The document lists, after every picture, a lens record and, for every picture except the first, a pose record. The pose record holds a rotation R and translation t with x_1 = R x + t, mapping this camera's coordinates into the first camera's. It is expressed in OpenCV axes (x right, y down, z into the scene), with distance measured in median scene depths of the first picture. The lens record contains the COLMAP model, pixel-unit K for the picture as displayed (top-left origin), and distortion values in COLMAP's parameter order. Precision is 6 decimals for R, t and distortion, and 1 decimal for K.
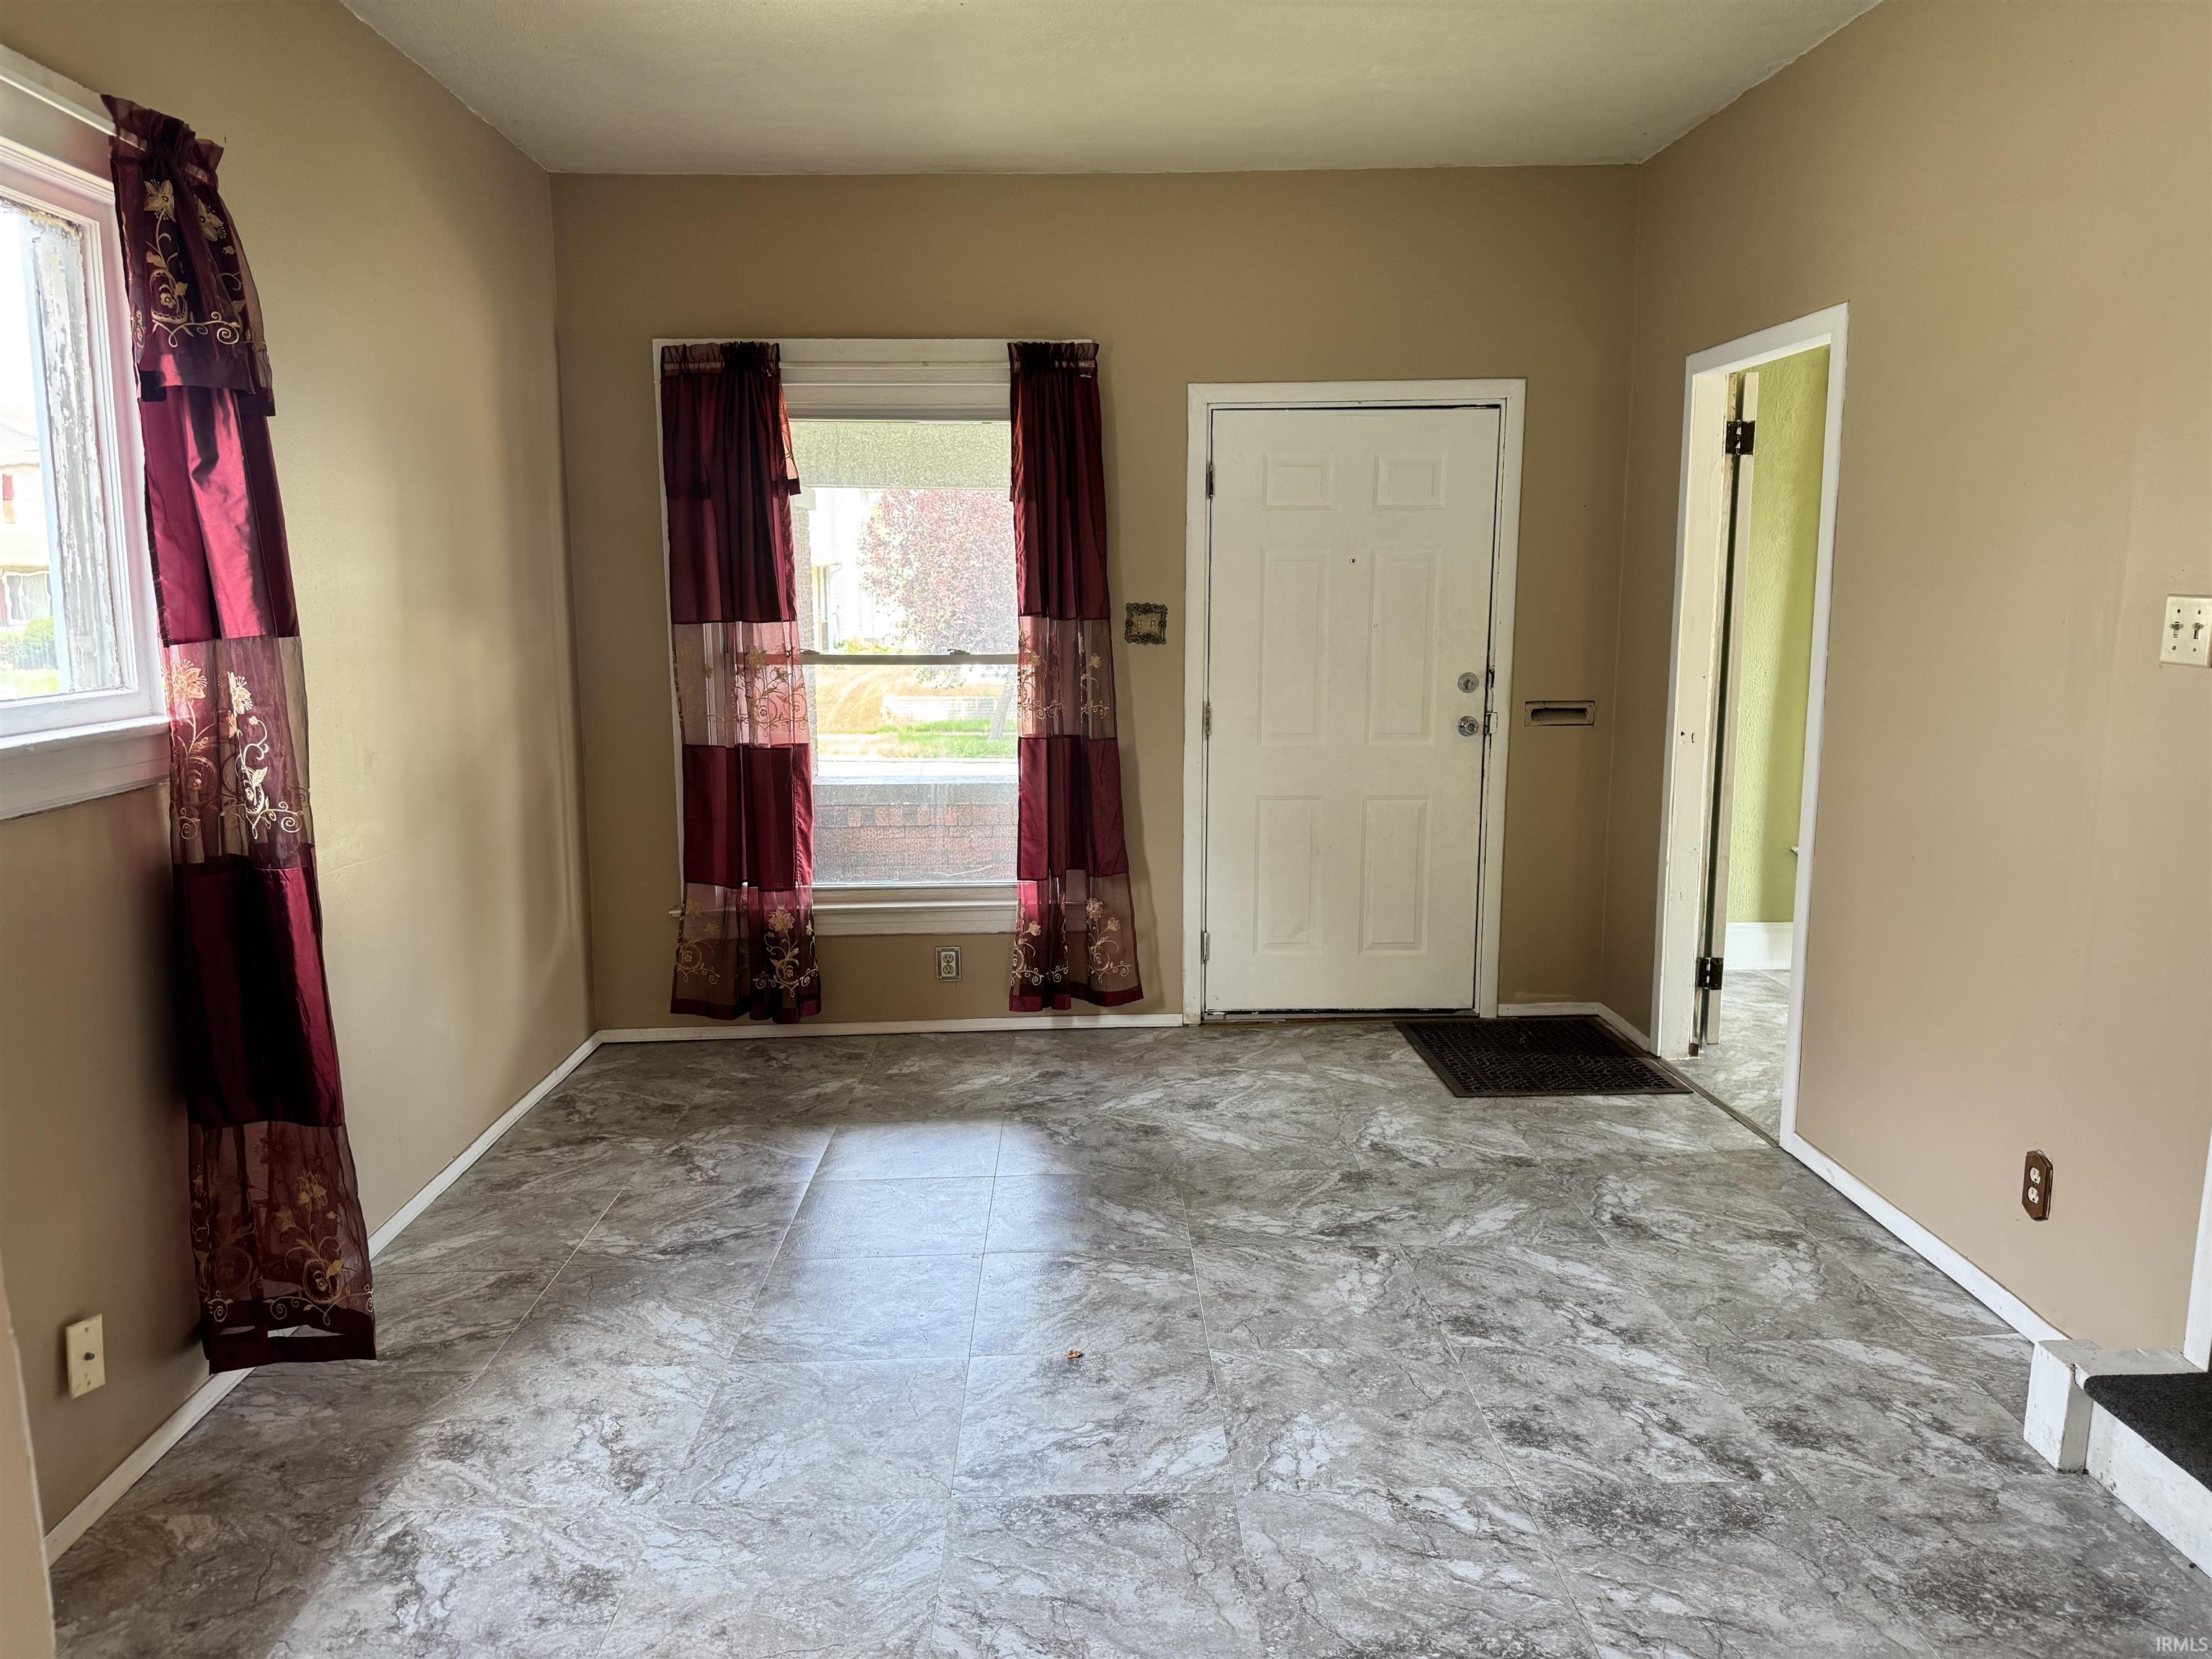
lens RADIAL K [[1563.2, 0, 1106.2], [0, 1563.2, 831.8], [0, 0, 1]] dist [0.057391, -0.068312]
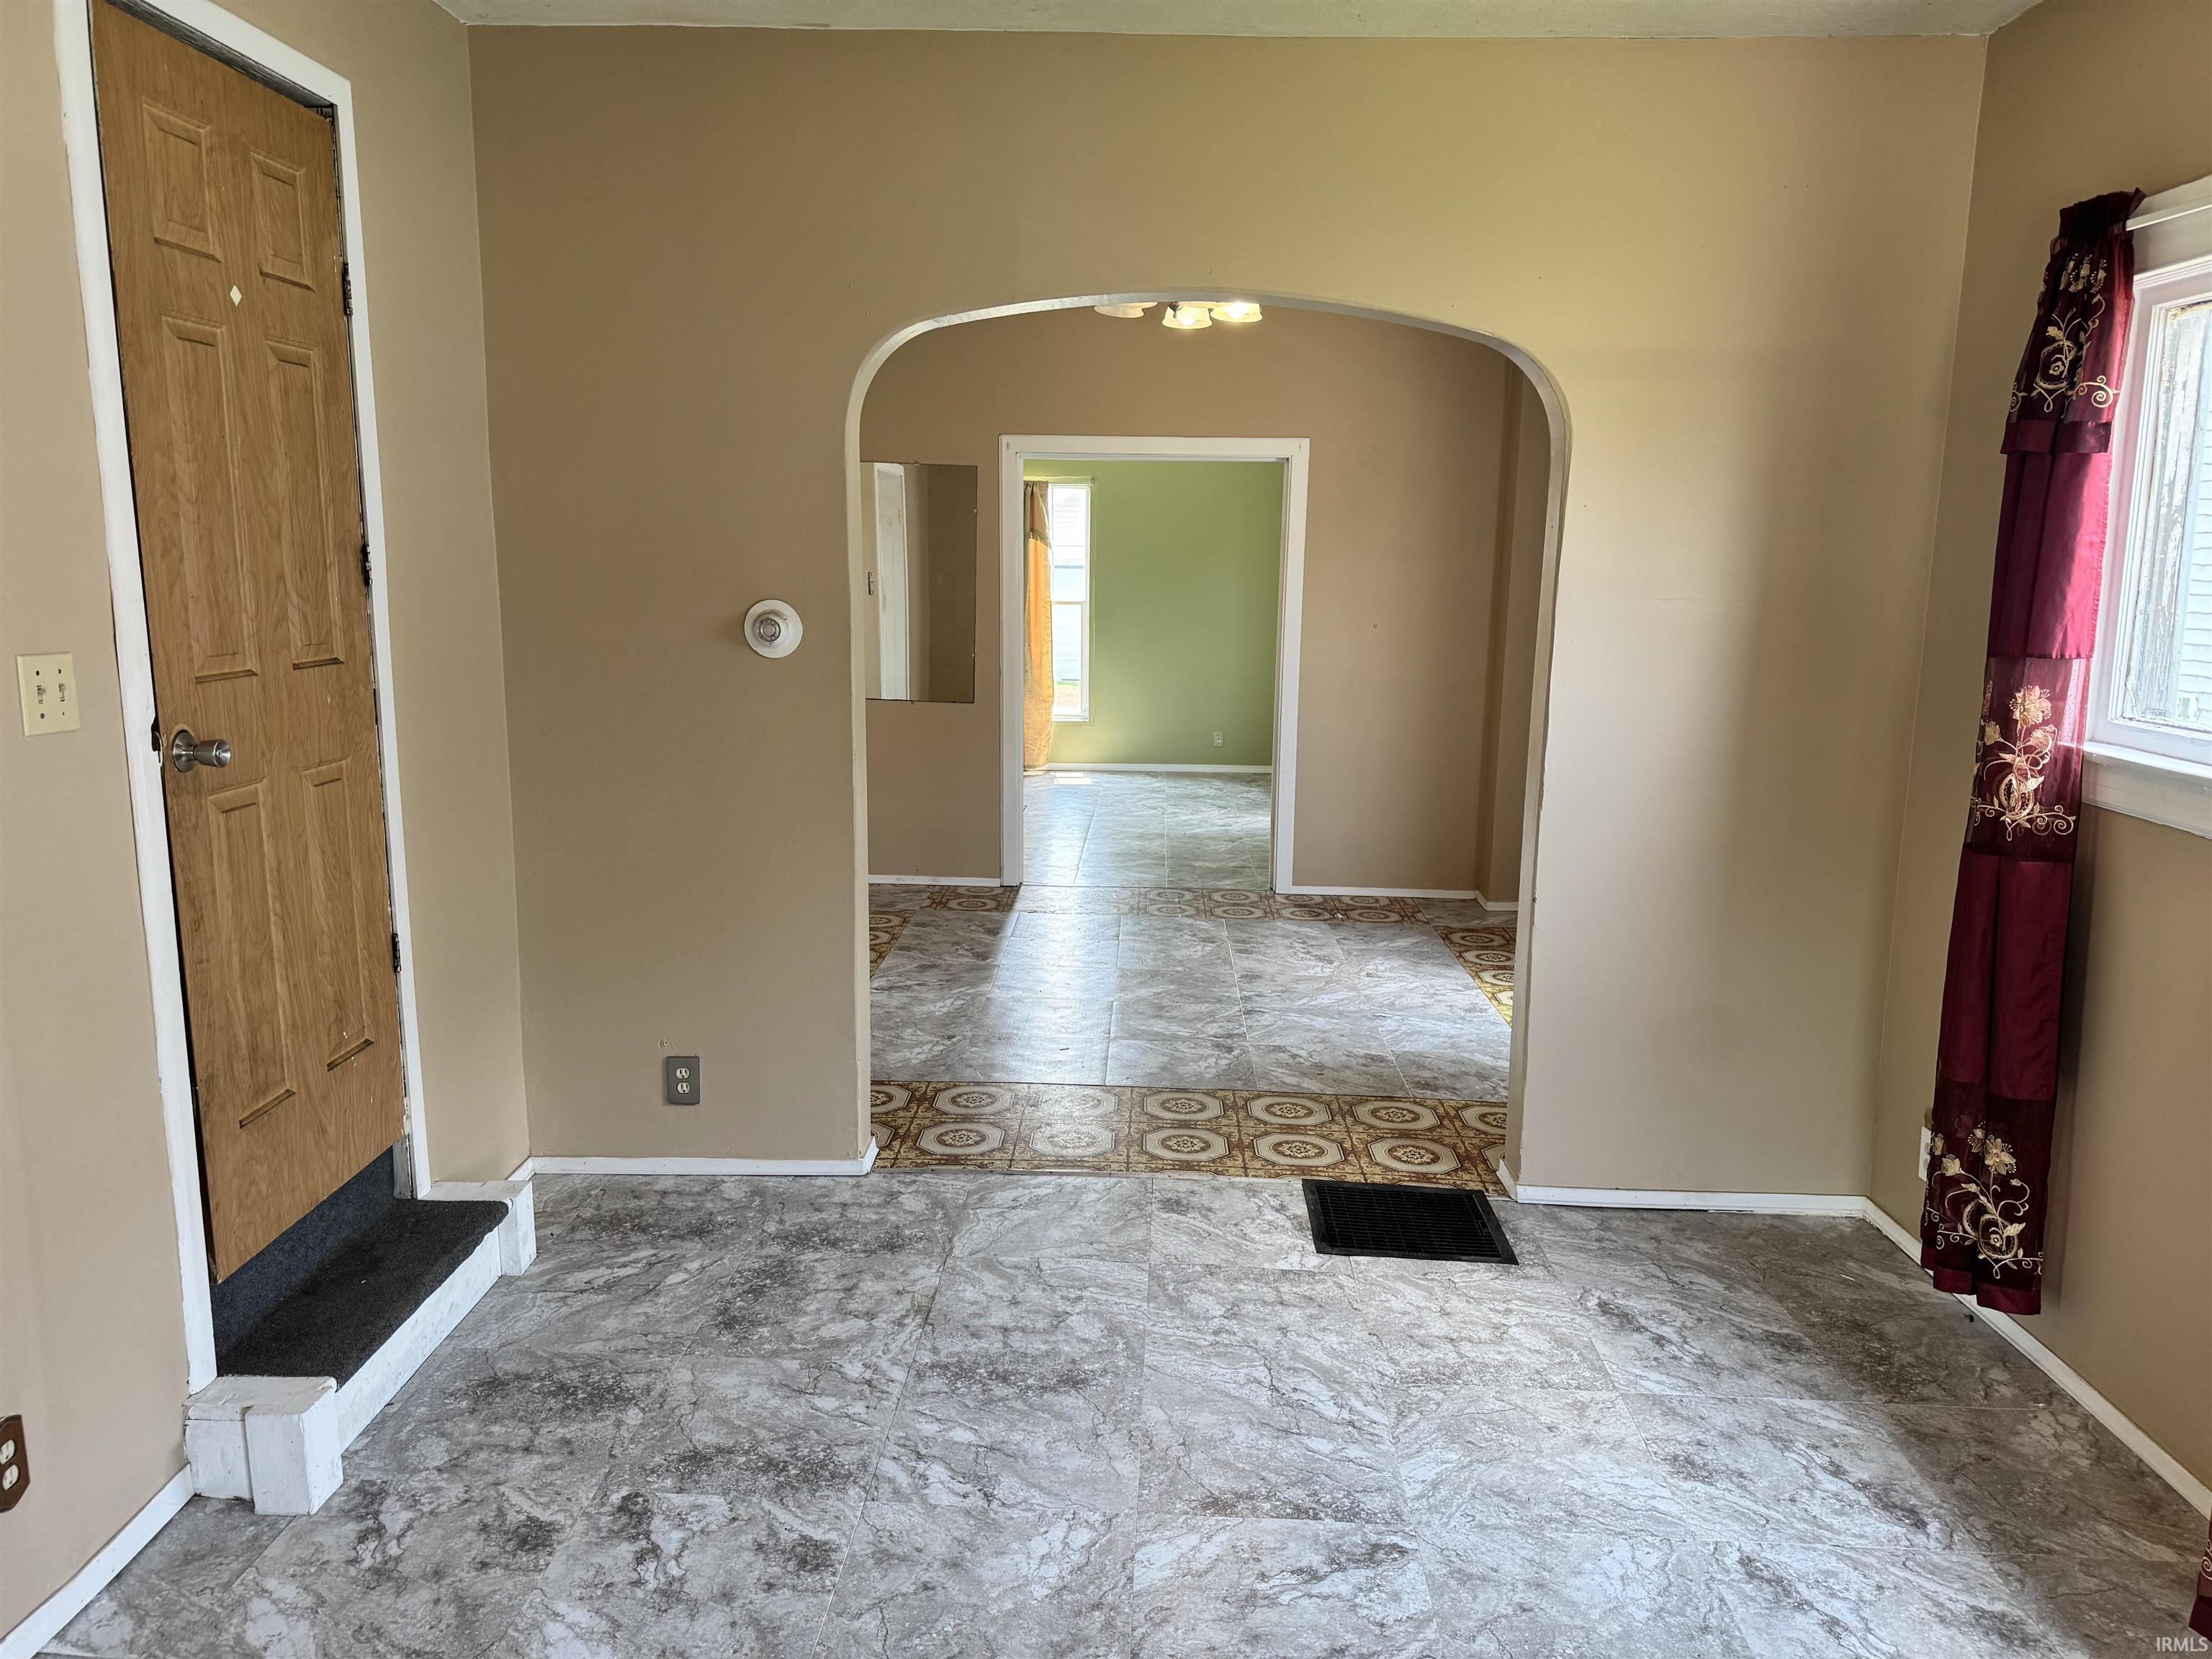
lens RADIAL K [[1563.2, 0, 1101.9], [0, 1563.2, 848.0], [0, 0, 1]] dist [0.057391, -0.068312]
pose [[-0.997562, -0.017415, 0.067582, 0.041626], [0.006452, 0.941207, 0.337770, -0.338960], [-0.069491, 0.337382, -0.938799, 1.812047]]
